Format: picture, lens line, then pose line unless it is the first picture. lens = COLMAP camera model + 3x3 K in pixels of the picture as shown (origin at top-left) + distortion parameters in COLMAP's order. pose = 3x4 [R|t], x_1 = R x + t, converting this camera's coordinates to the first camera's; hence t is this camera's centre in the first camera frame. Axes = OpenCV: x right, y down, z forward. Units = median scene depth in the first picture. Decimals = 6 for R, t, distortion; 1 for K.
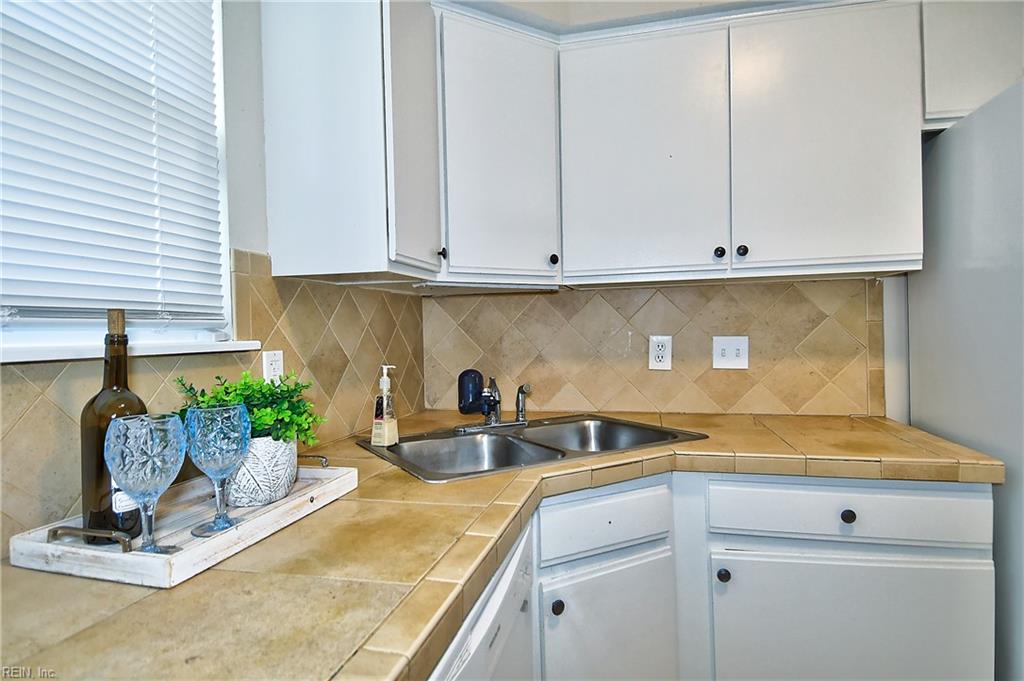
lens RADIAL K [[560.4, 0, 512.0], [0, 560.4, 340.5], [0, 0, 1]] dist [0.043535, -0.045972]
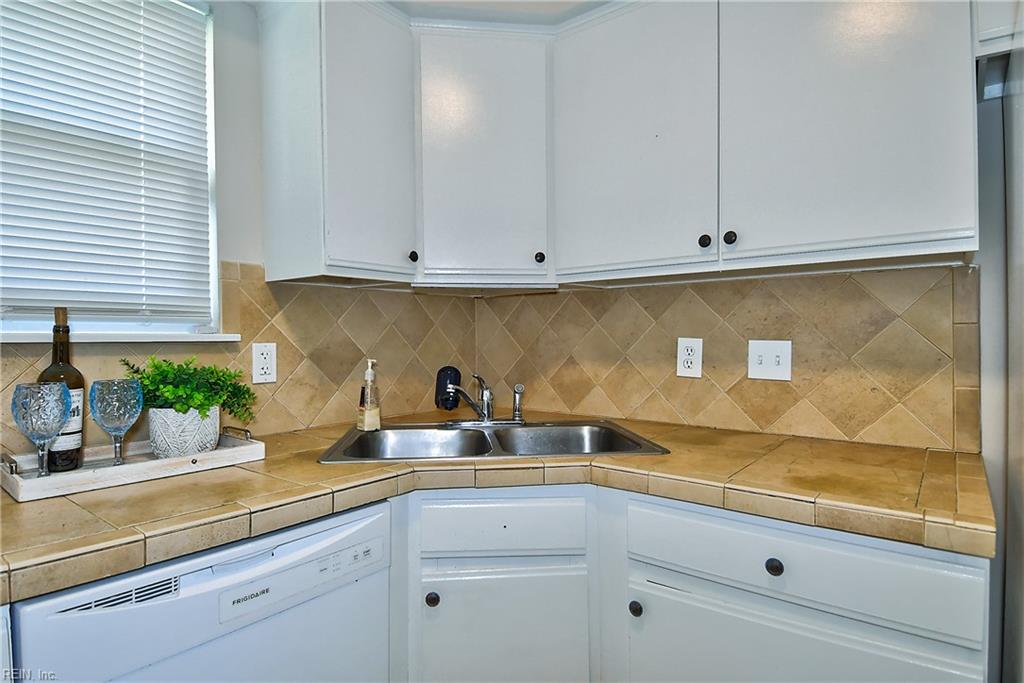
lens RADIAL K [[558.1, 0, 512.0], [0, 558.1, 341.5], [0, 0, 1]] dist [0.048012, -0.049176]
pose [[0.906684, 0.019997, -0.421337, 0.501170], [-0.021287, 0.999772, 0.001643, 0.001445], [0.421274, 0.007479, 0.906903, 0.107370]]
